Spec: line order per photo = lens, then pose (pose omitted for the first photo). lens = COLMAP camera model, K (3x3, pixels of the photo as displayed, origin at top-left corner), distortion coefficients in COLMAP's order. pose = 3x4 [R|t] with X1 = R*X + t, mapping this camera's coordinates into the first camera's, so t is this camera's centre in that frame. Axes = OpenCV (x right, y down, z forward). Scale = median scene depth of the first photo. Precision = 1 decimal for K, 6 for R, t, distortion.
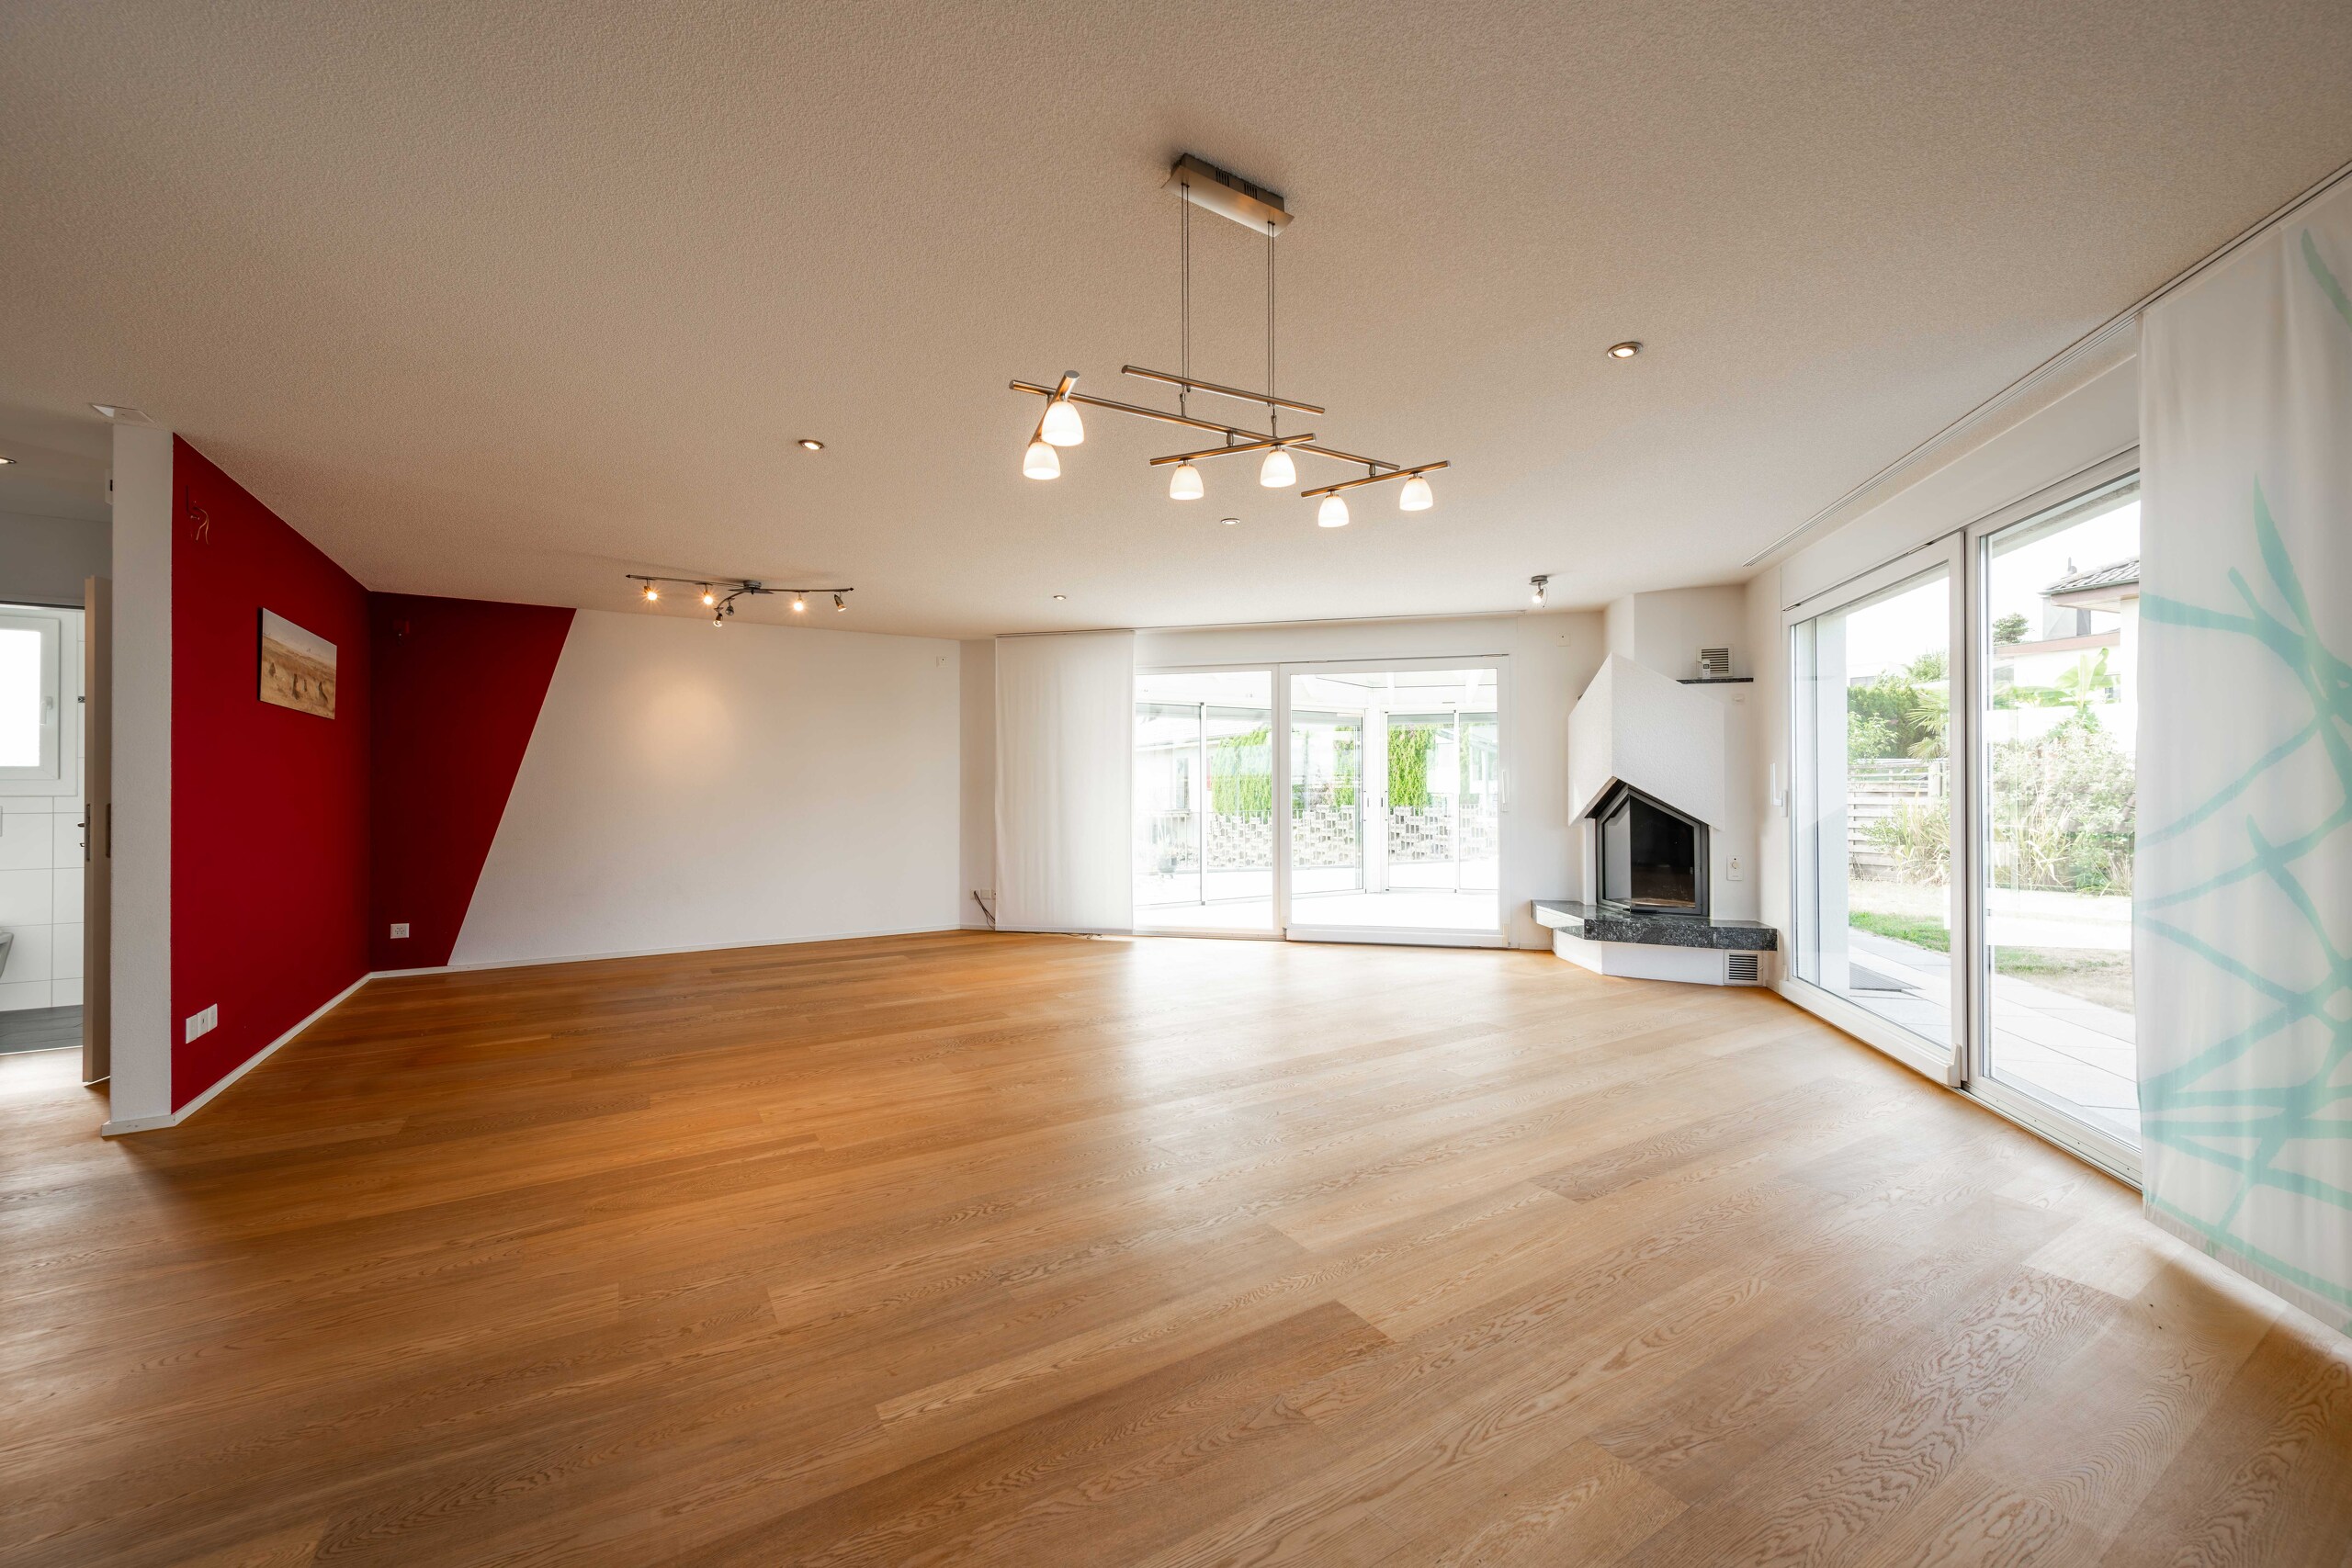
lens RADIAL K [[917.2, 0, 1173.9], [0, 917.2, 789.4], [0, 0, 1]] dist [0.001882, 0.000086]
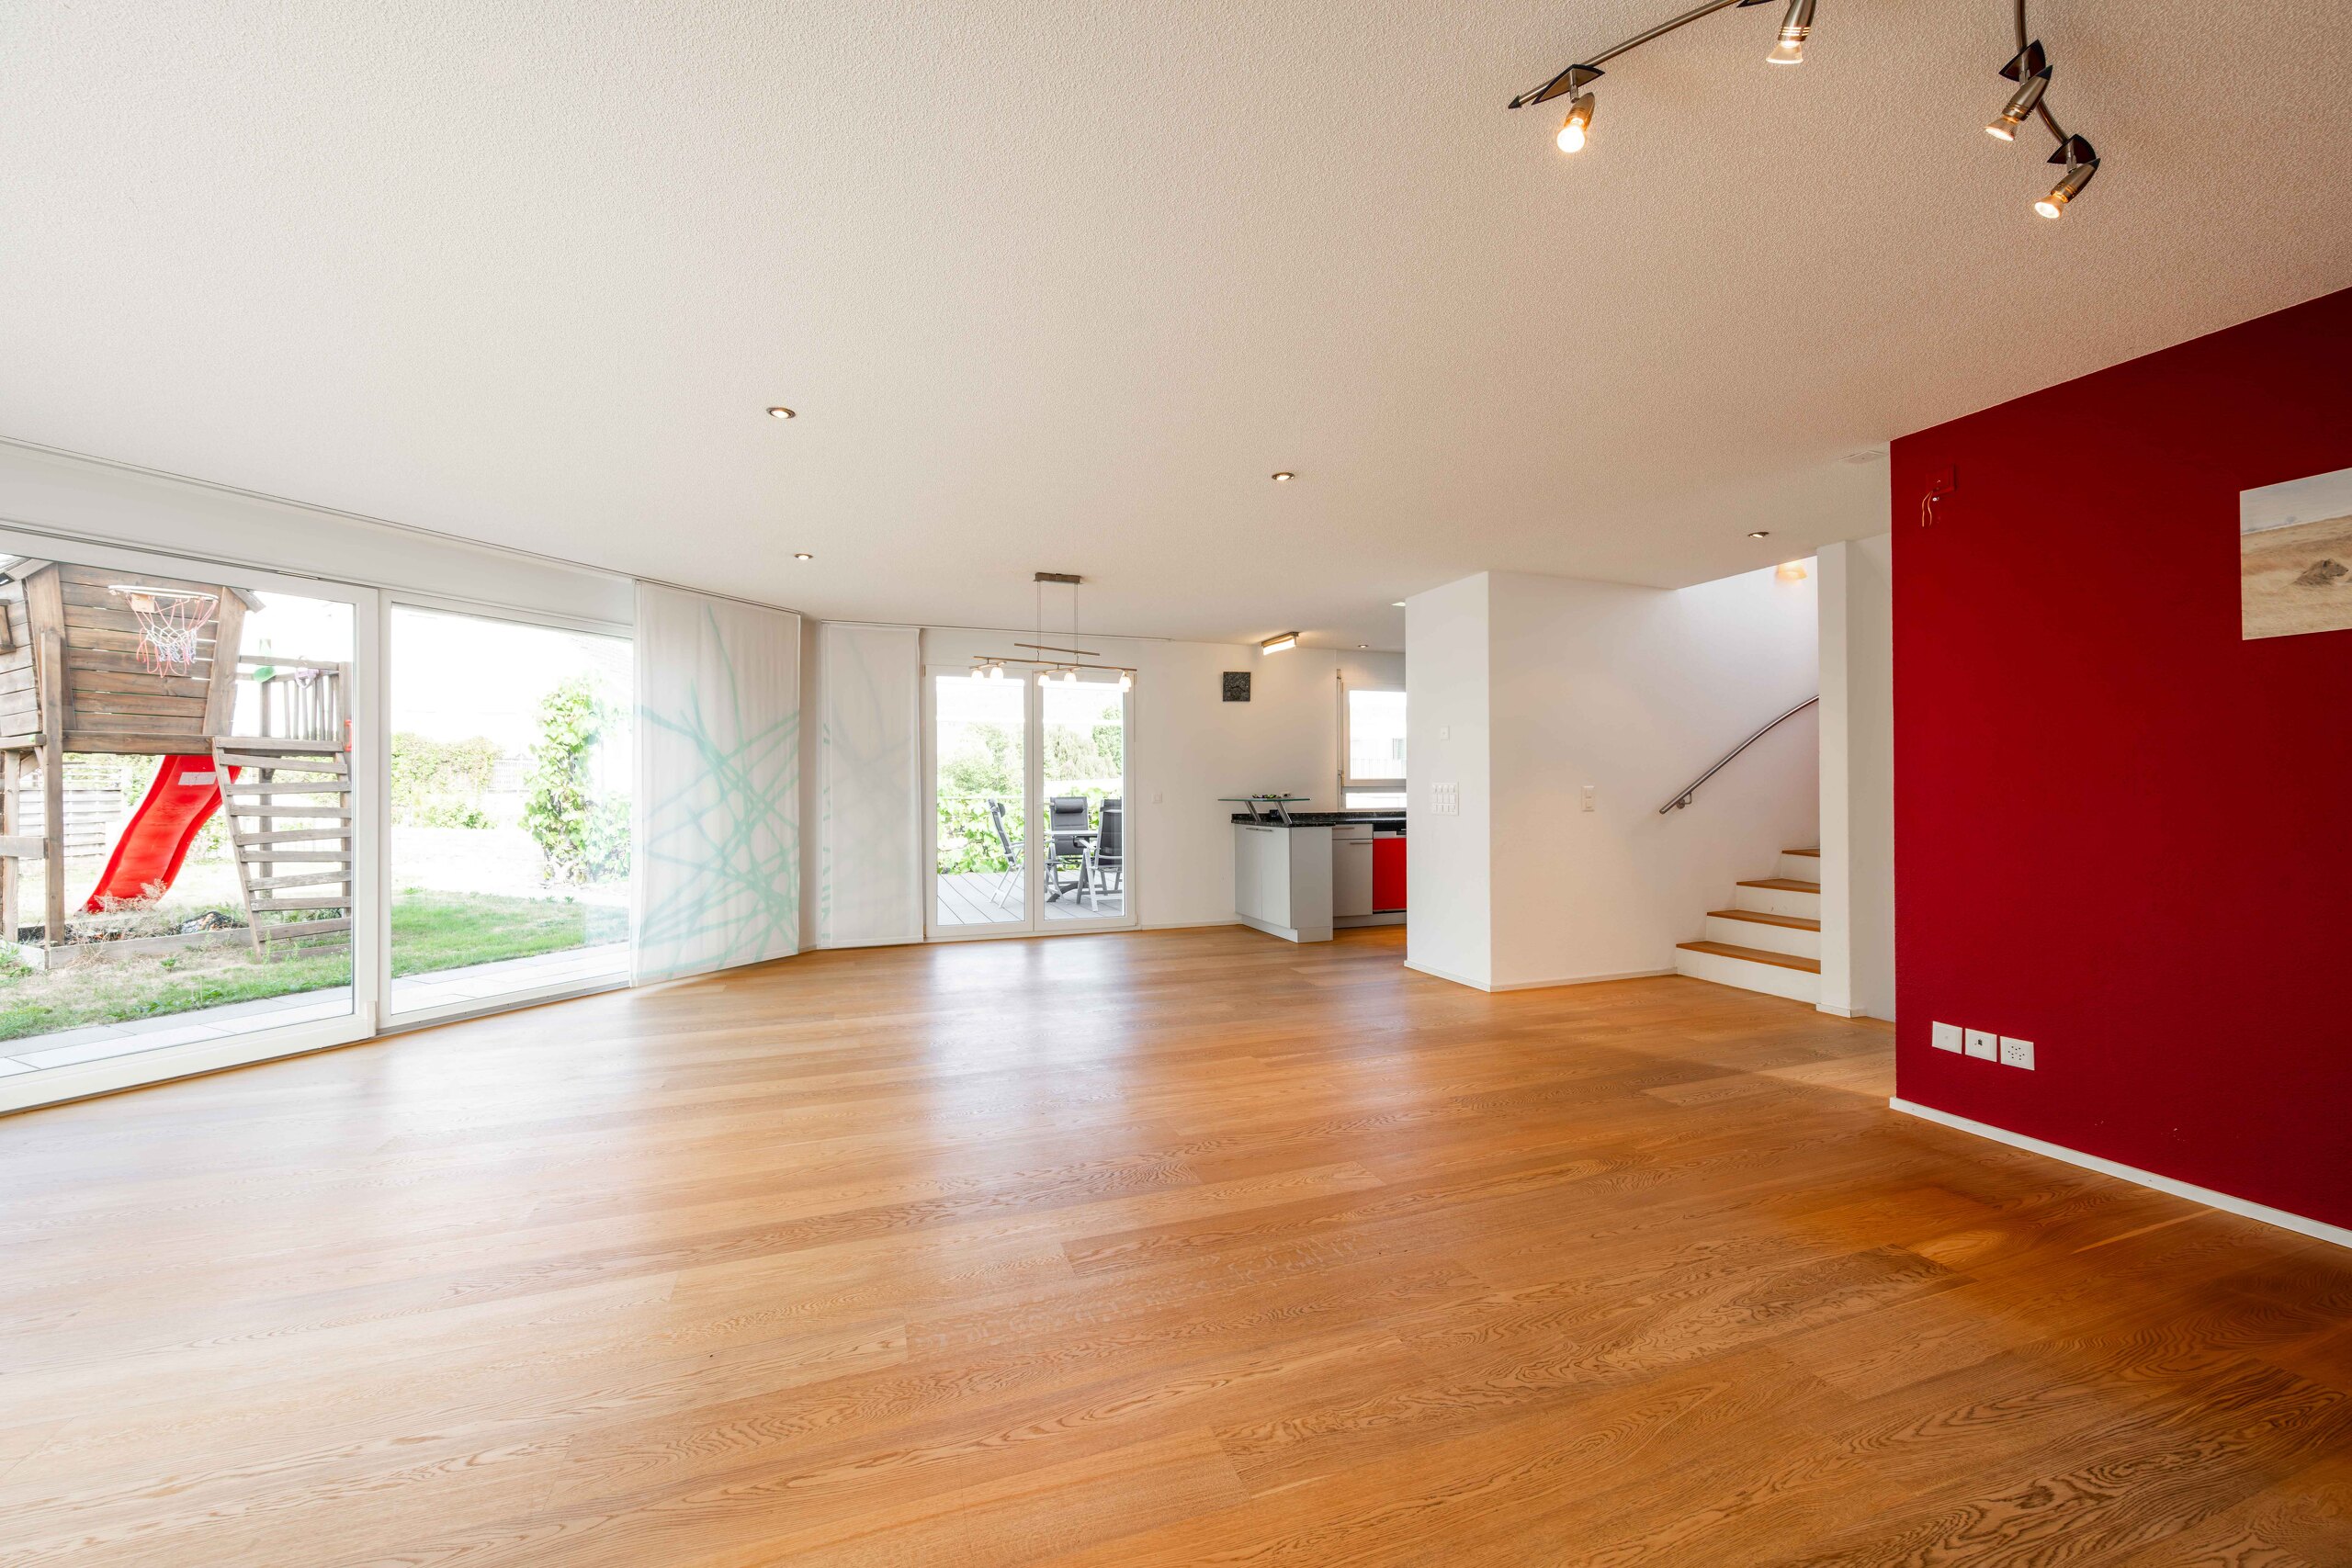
lens RADIAL K [[917.2, 0, 1180.6], [0, 917.2, 787.9], [0, 0, 1]] dist [0.001882, 0.000086]
pose [[-0.980760, 0.005743, 0.195134, -0.746304], [0.004648, 0.999971, -0.006068, 0.005816], [-0.195163, -0.005045, -0.980758, 3.230654]]
